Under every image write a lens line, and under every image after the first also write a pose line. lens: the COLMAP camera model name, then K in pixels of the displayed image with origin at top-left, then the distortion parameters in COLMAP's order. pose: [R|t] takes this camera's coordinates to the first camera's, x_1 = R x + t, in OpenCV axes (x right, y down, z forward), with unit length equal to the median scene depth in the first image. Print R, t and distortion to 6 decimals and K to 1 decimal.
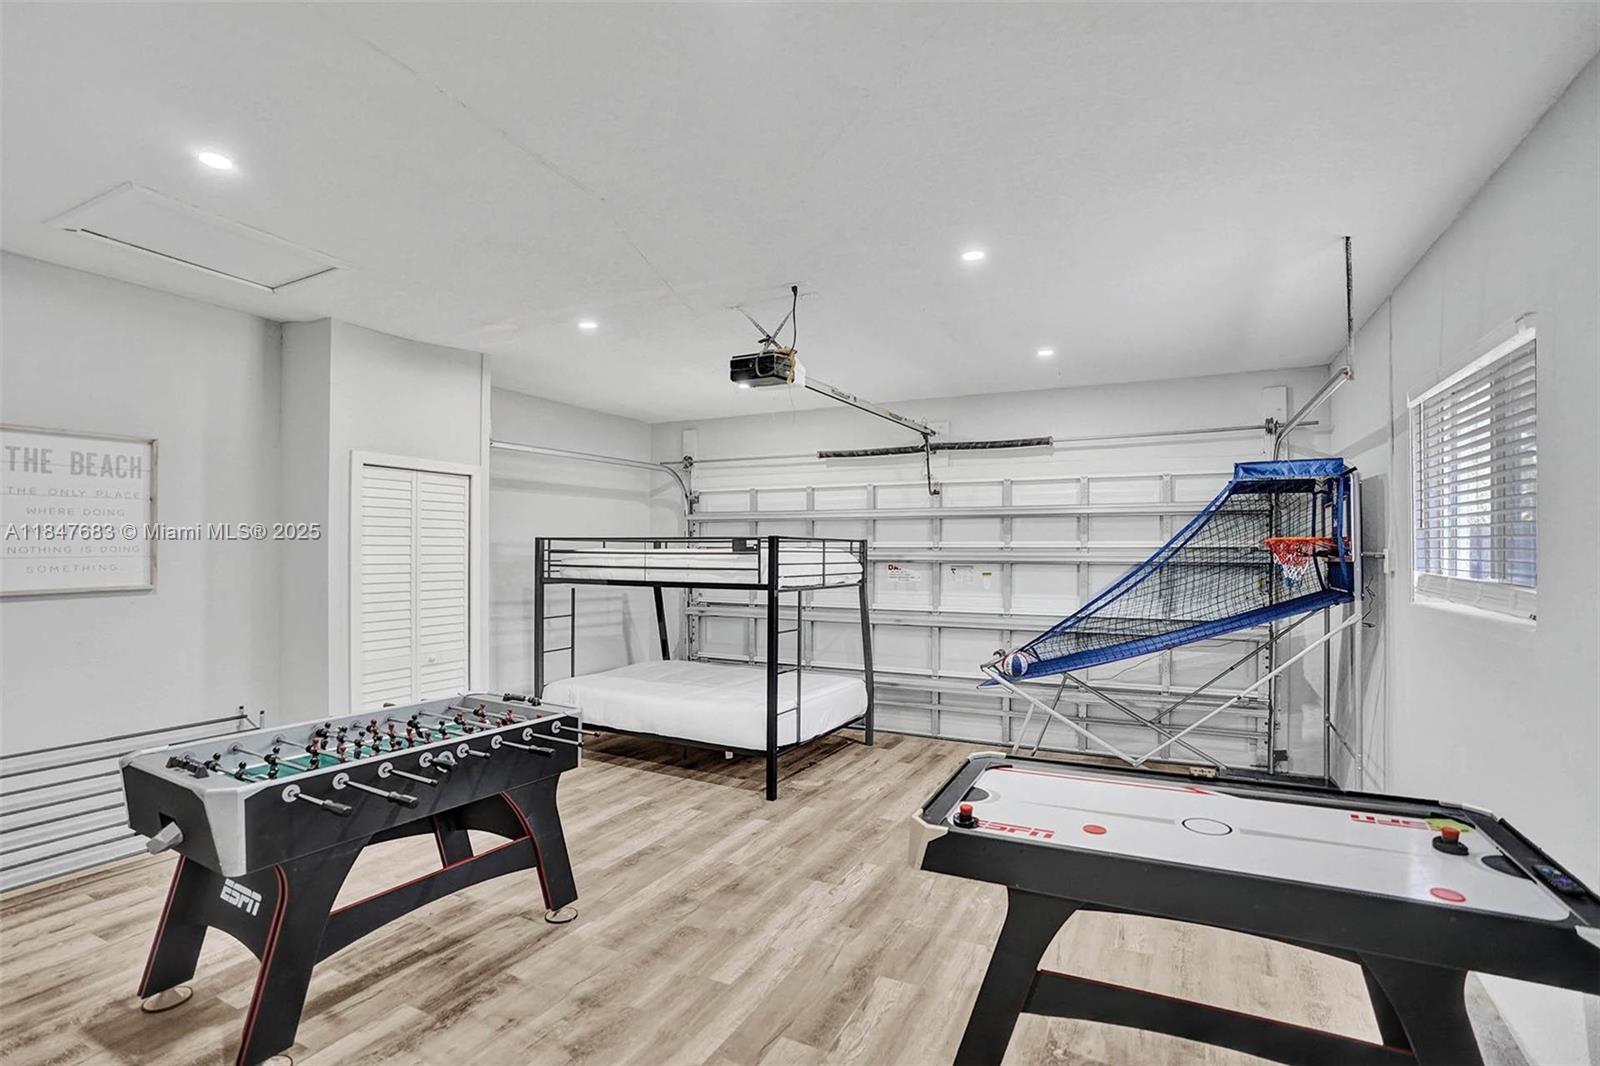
lens RADIAL K [[741.8, 0, 799.2], [0, 741.8, 542.4], [0, 0, 1]] dist [-0.044060, 0.003851]
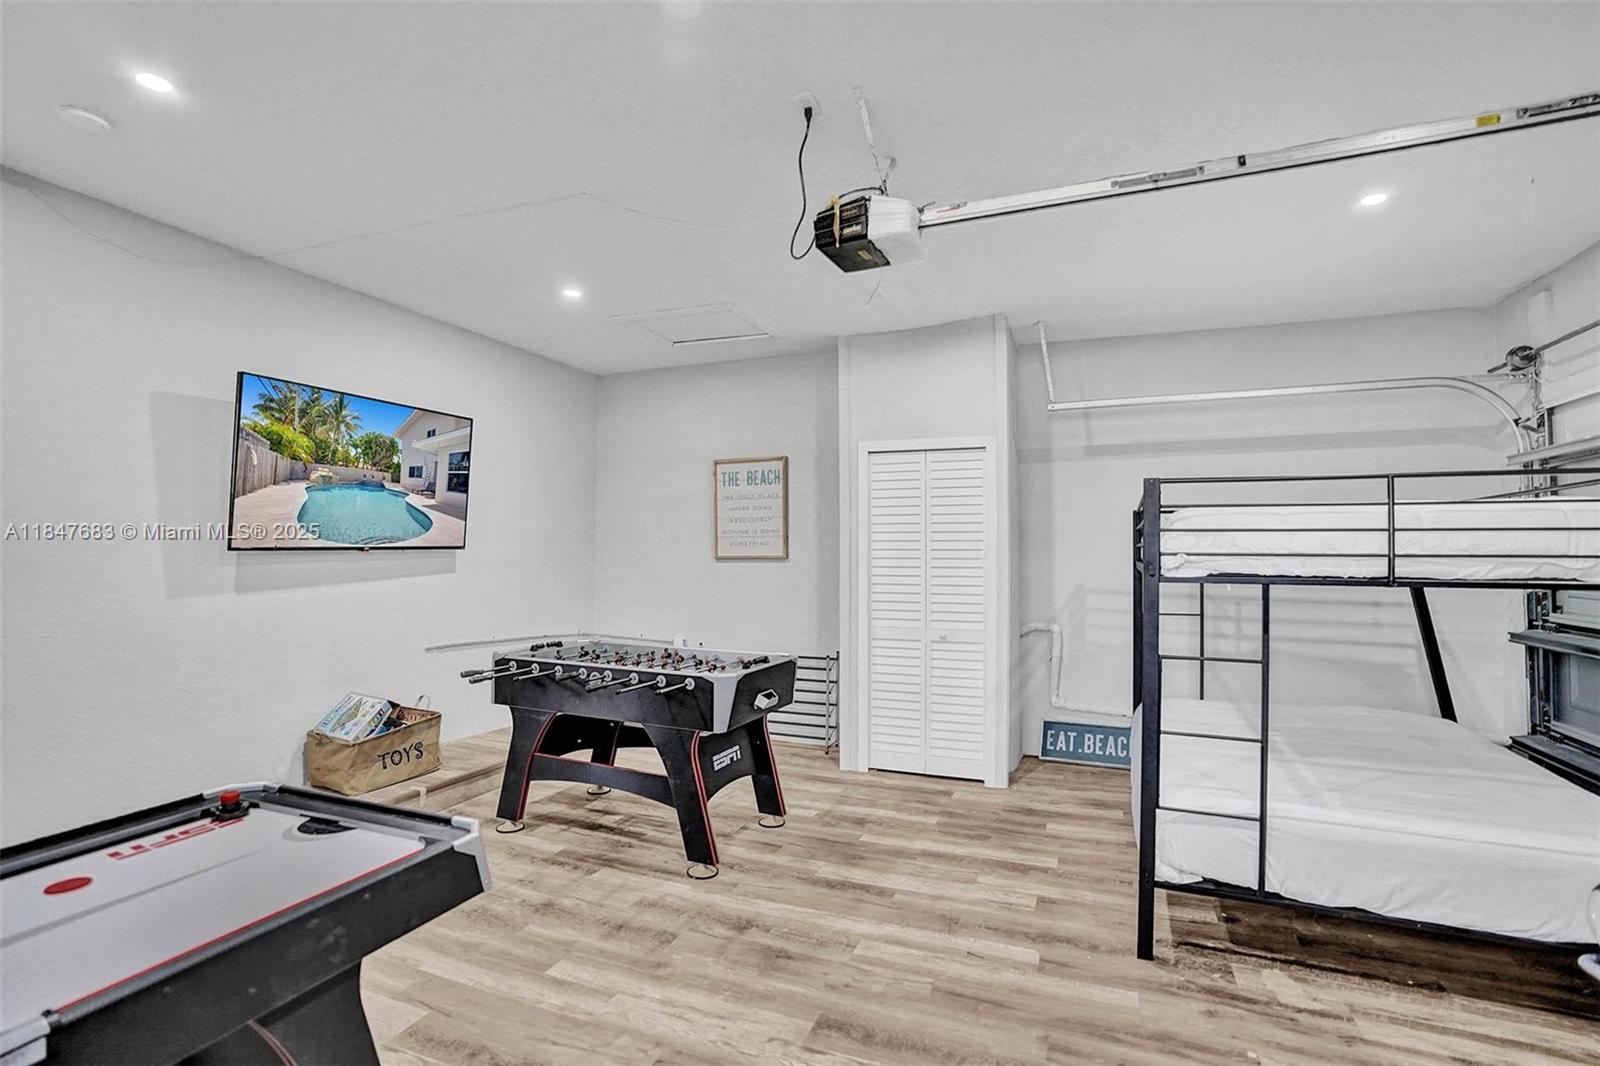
lens RADIAL K [[741.8, 0, 800.1], [0, 741.8, 539.9], [0, 0, 1]] dist [-0.044060, 0.003851]
pose [[0.099000, -0.020535, -0.994876, 0.590839], [0.008838, 0.999766, -0.019757, 0.055647], [0.995048, -0.006837, 0.099158, 0.848492]]
